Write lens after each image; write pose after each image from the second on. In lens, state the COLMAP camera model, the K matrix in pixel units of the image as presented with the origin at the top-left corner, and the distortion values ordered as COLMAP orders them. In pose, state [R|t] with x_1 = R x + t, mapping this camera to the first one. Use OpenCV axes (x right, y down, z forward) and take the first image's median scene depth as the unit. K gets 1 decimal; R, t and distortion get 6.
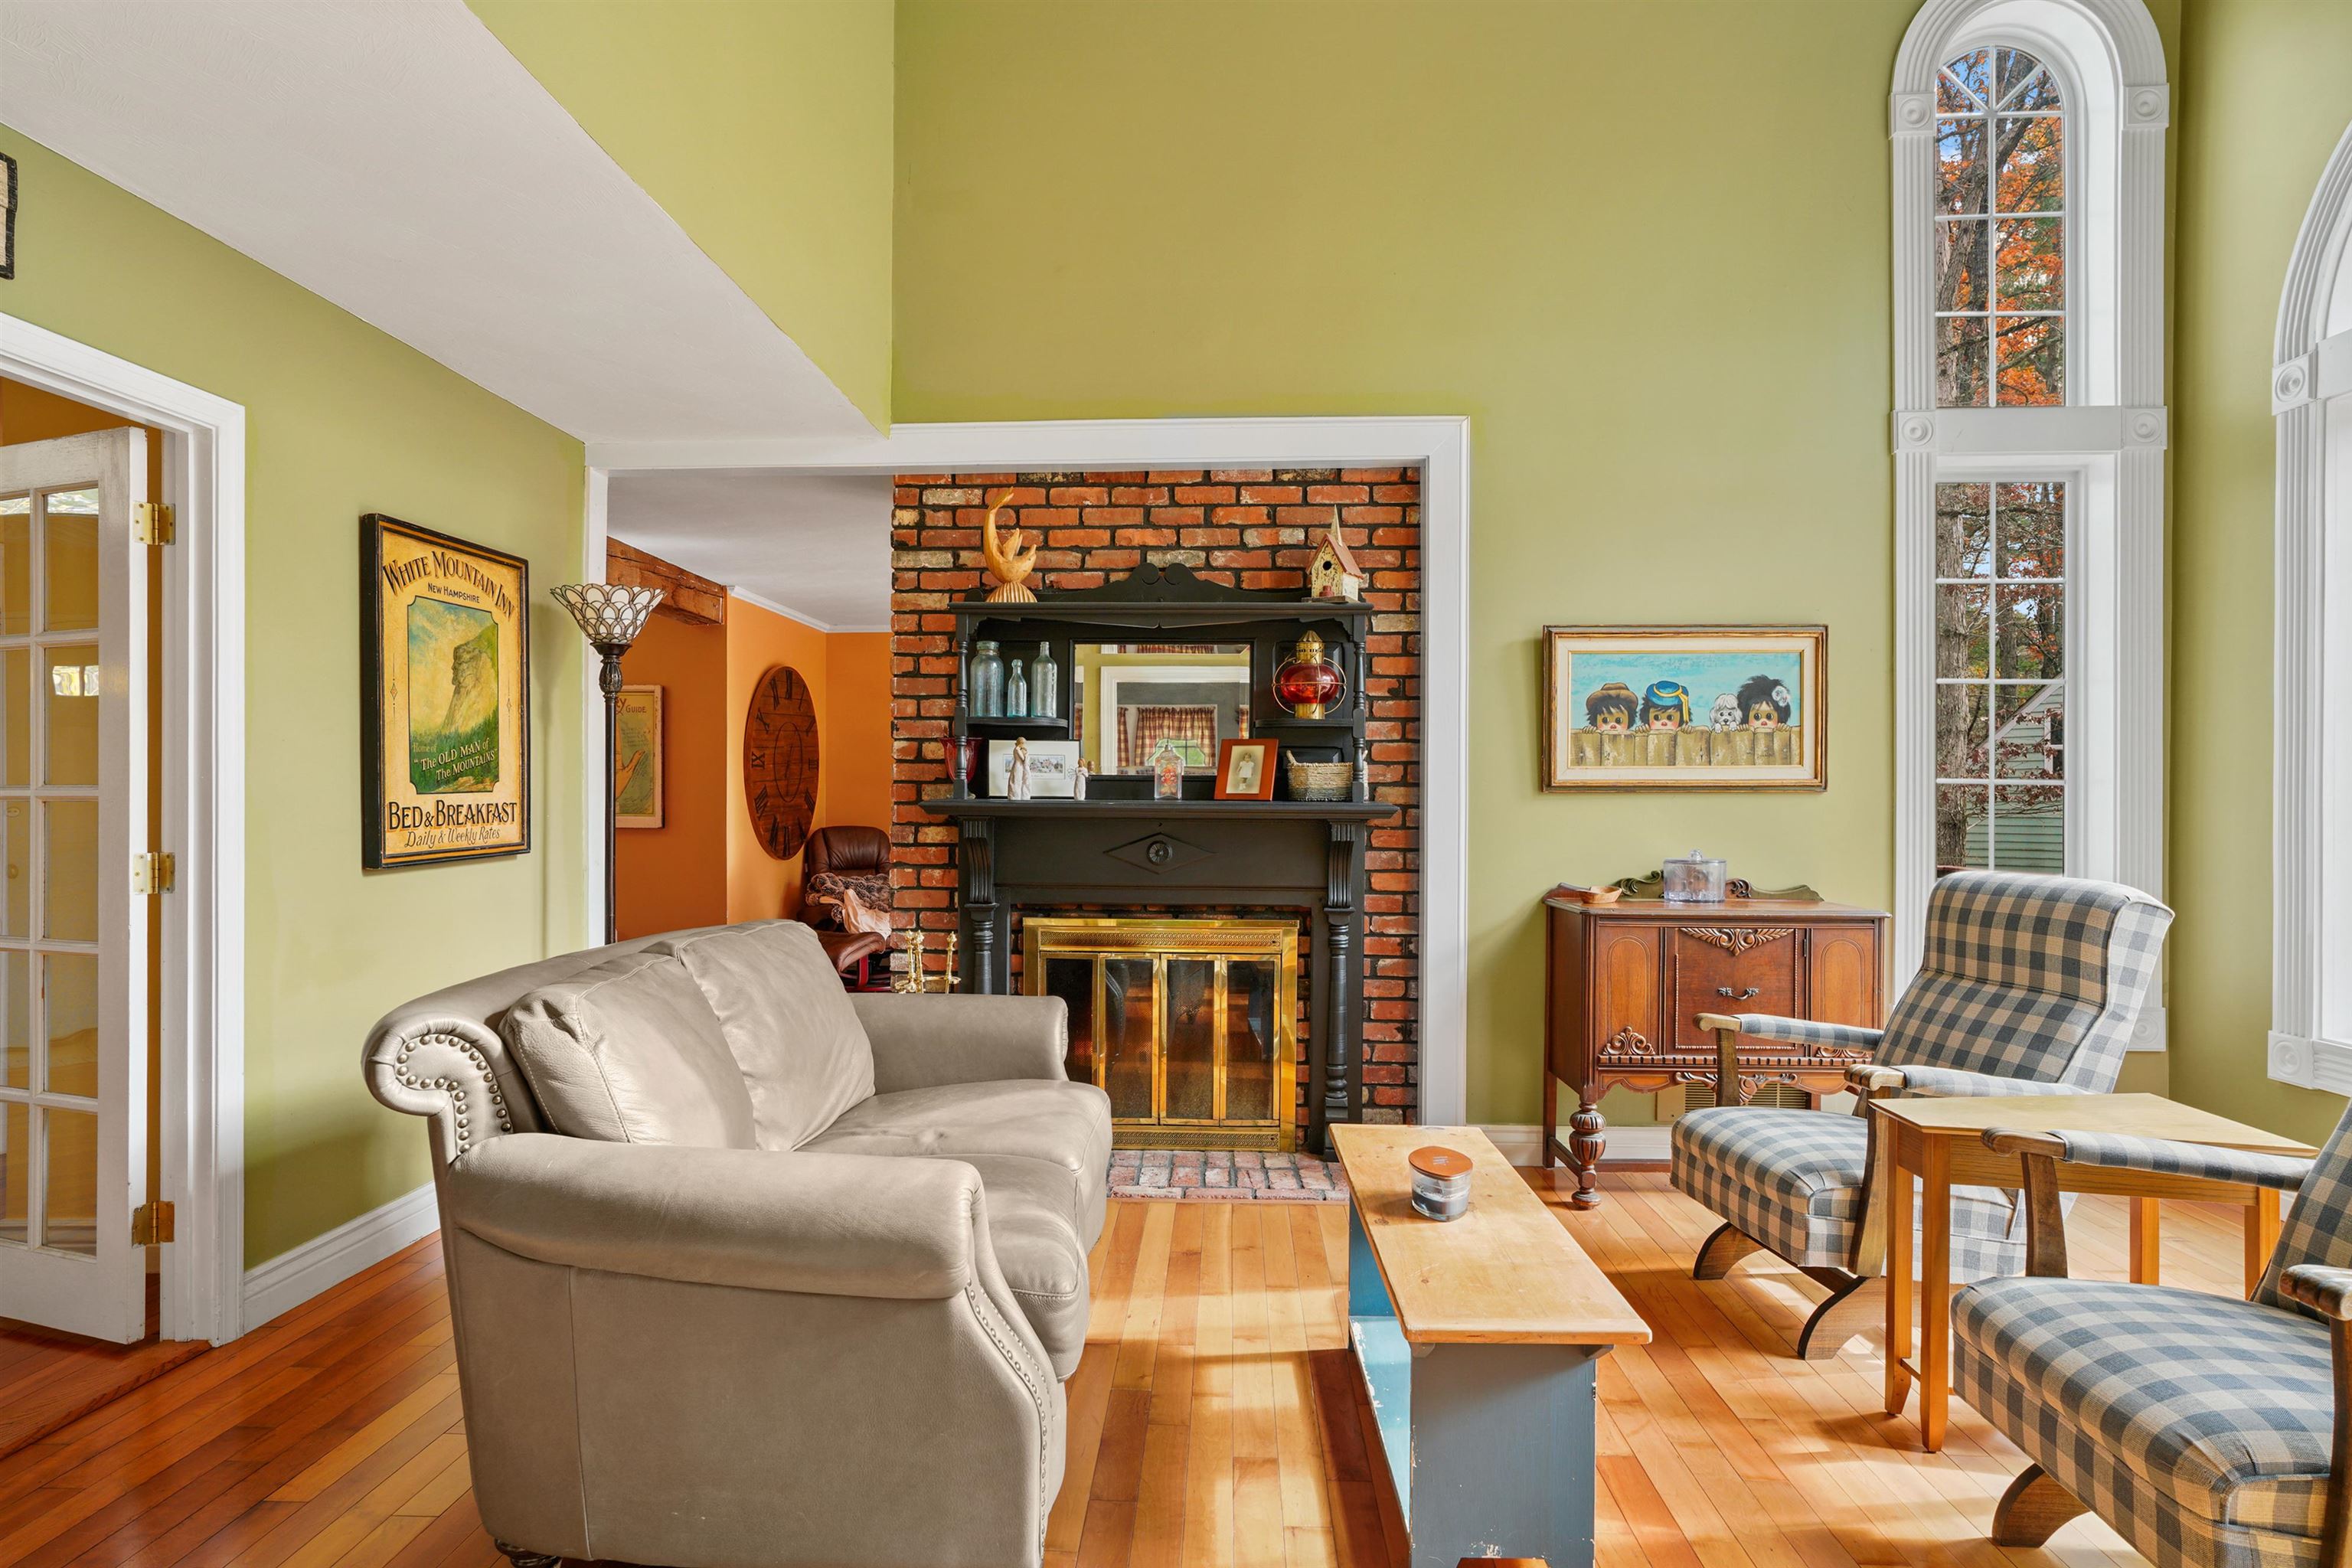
lens RADIAL K [[1270.2, 0, 1178.1], [0, 1270.2, 793.6], [0, 0, 1]] dist [-0.006074, 0.002780]
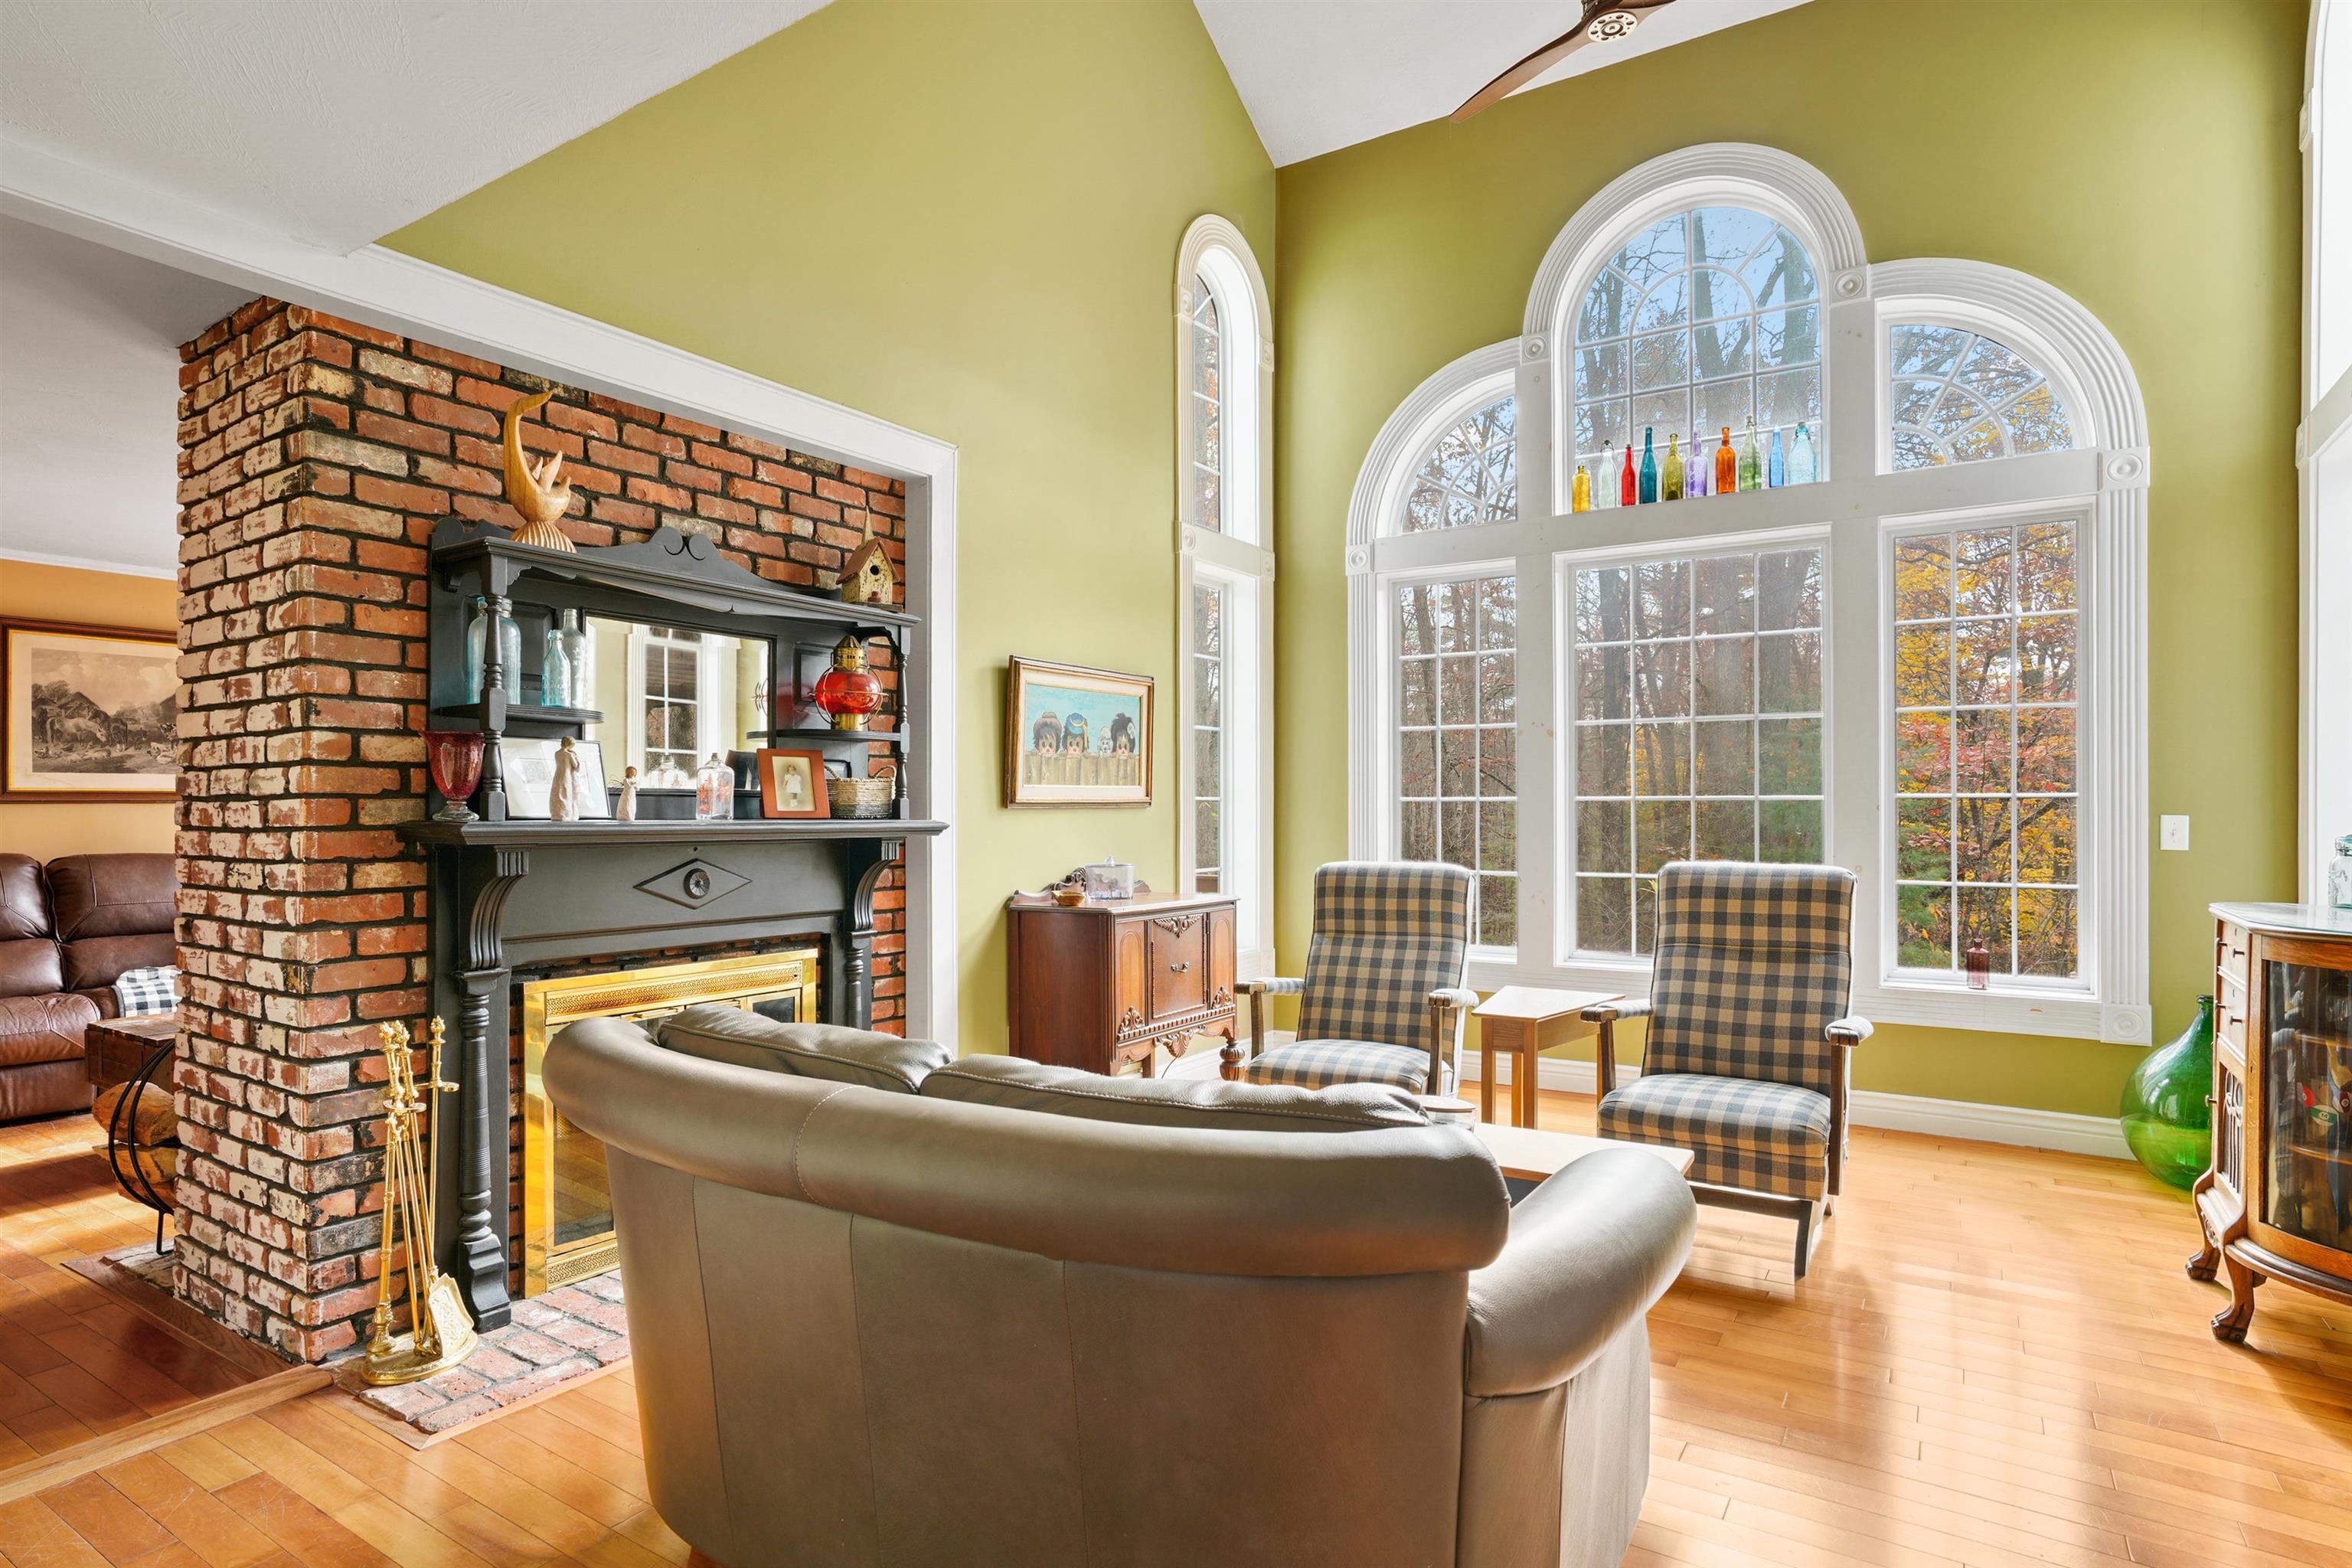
lens RADIAL K [[1244.7, 0, 1182.2], [0, 1244.7, 799.3], [0, 0, 1]] dist [0.007191, 0.002469]
pose [[0.517318, 0.002414, 0.855790, -0.532952], [-0.000085, 0.999996, -0.002770, -0.005568], [-0.855794, 0.001360, 0.517316, 0.306136]]
